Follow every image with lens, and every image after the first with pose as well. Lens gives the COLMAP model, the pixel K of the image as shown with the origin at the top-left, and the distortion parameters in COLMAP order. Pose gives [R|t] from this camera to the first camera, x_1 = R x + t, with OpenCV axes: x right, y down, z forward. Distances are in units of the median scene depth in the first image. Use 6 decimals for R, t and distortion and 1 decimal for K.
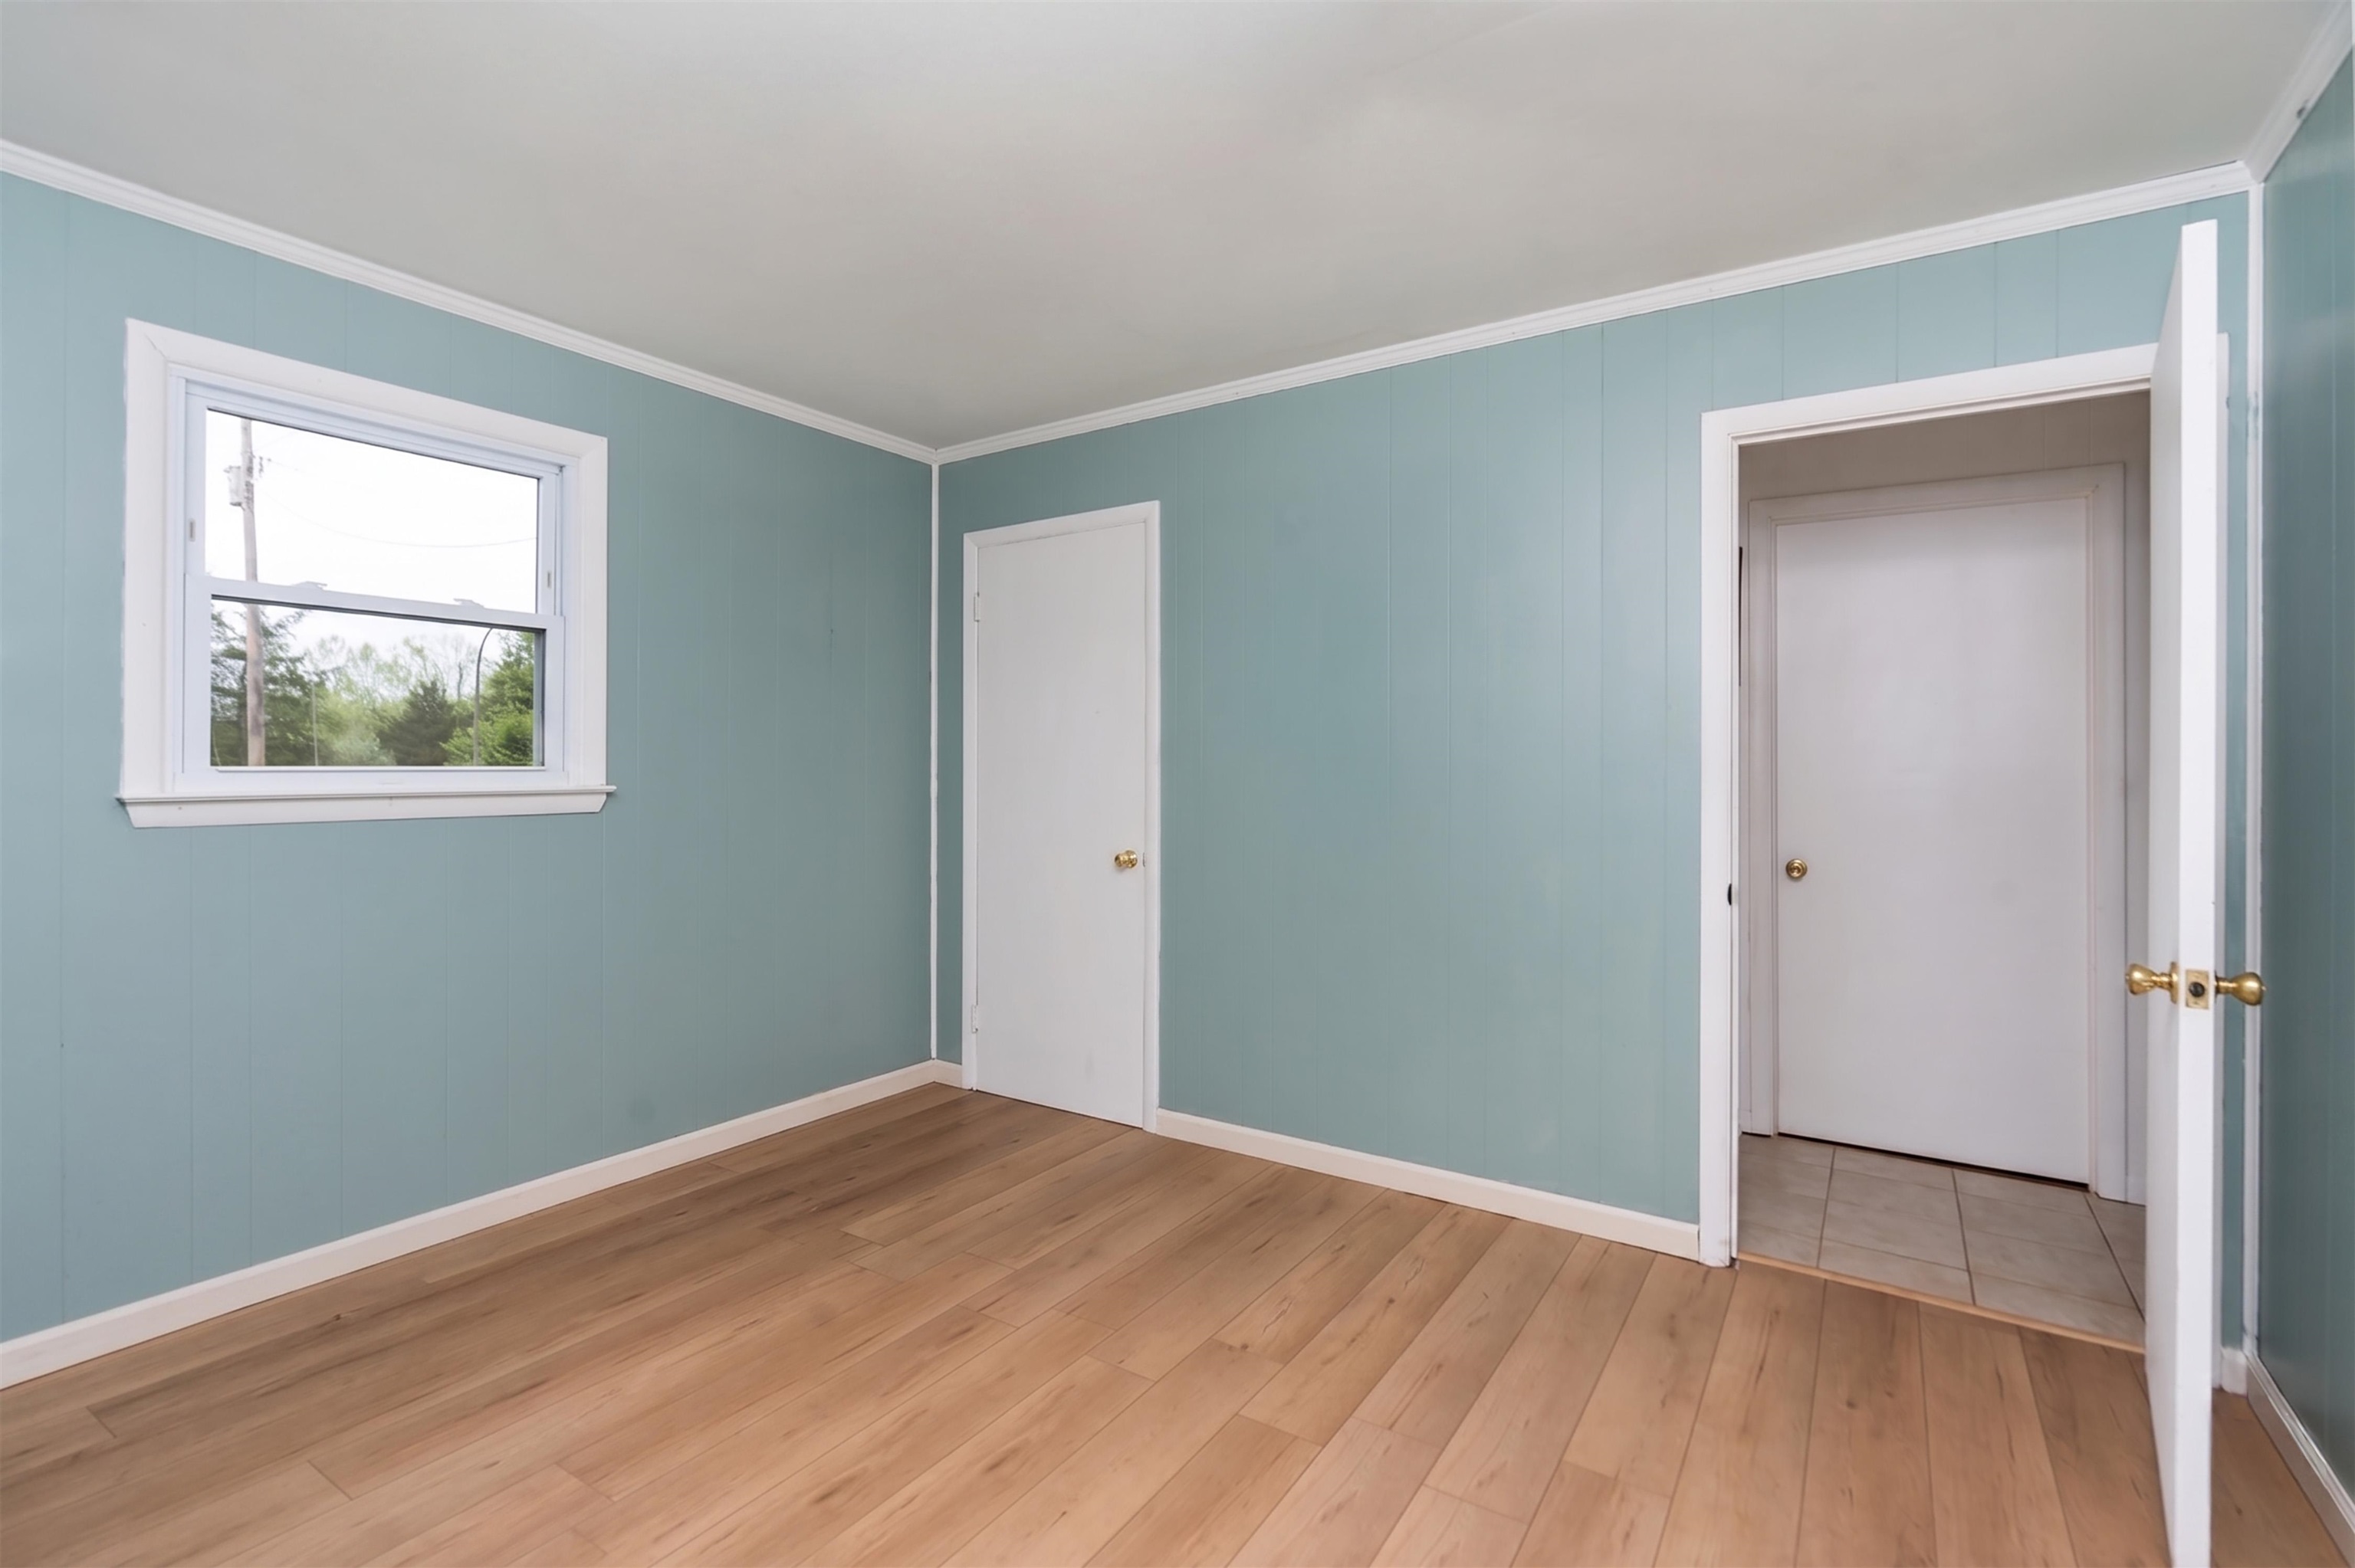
lens RADIAL K [[1106.8, 0, 1084.9], [0, 1106.8, 770.0], [0, 0, 1]] dist [-0.000431, -0.000040]
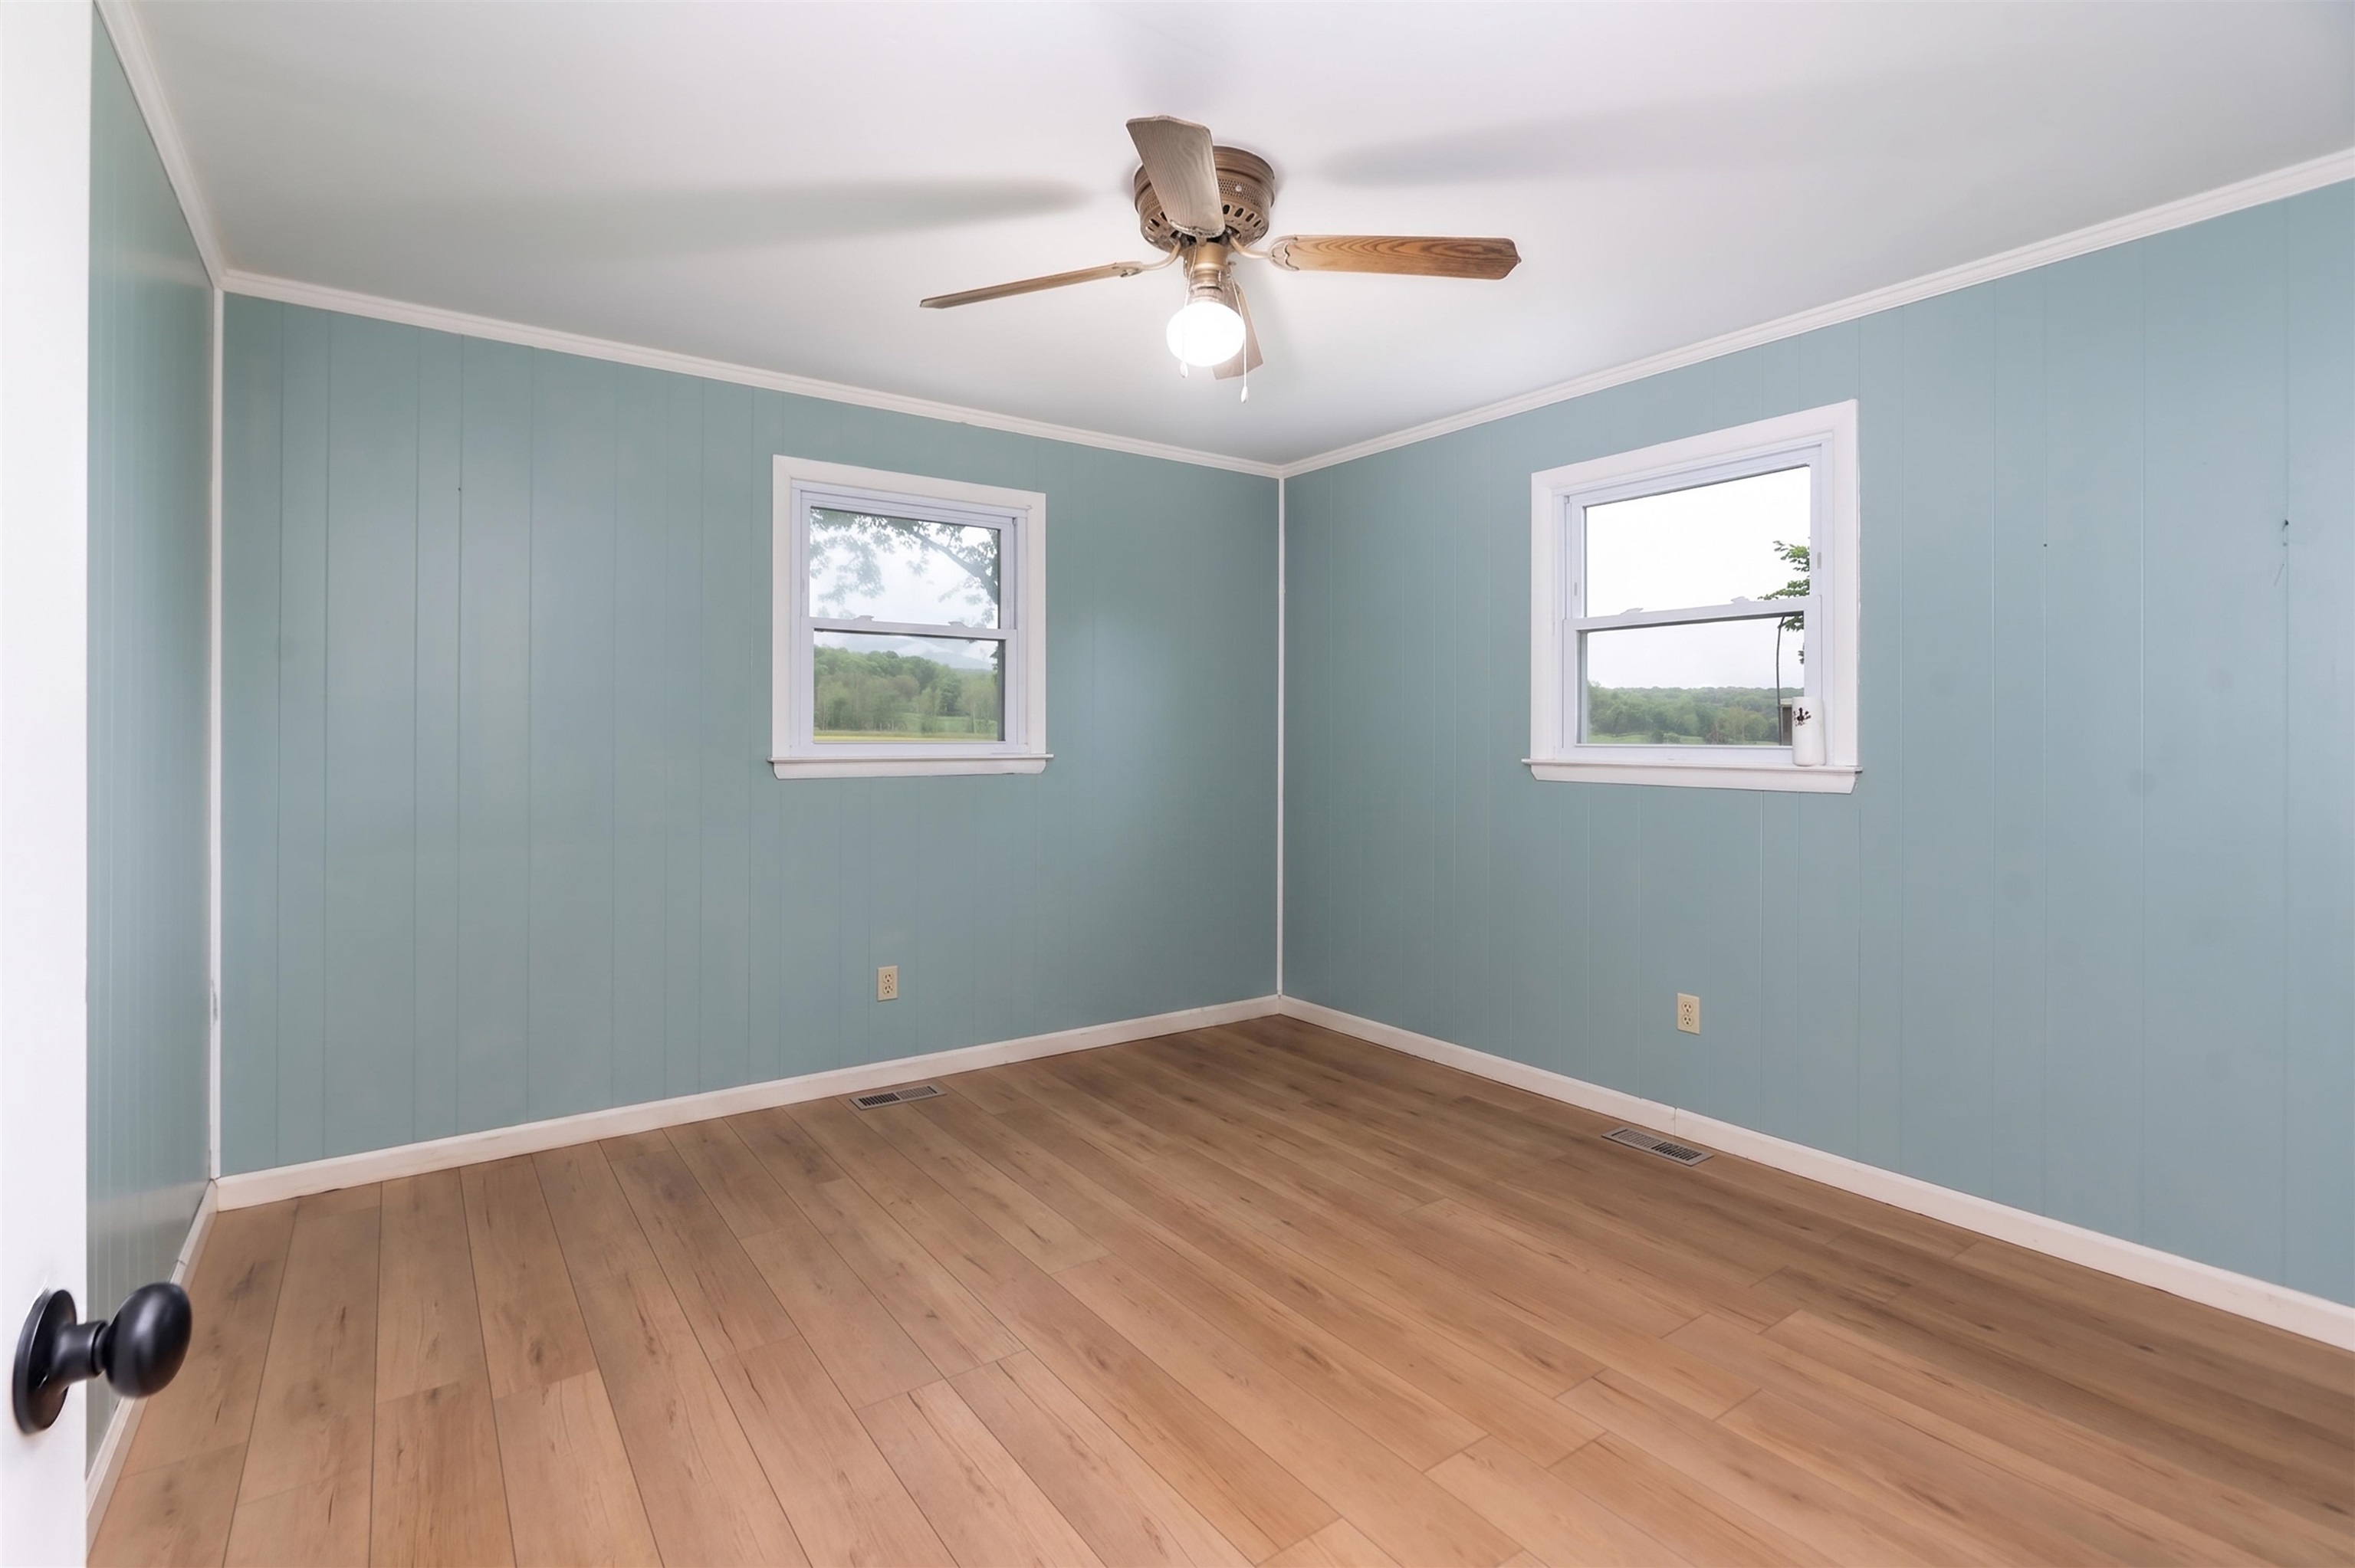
lens RADIAL K [[1105.2, 0, 1175.8], [0, 1105.2, 738.2], [0, 0, 1]] dist [0.001294, 0.000379]
pose [[-0.325128, 0.000011, -0.945670, 0.712299], [-0.001826, 0.999998, 0.000640, -0.009425], [0.945668, 0.001935, -0.325127, 0.837511]]
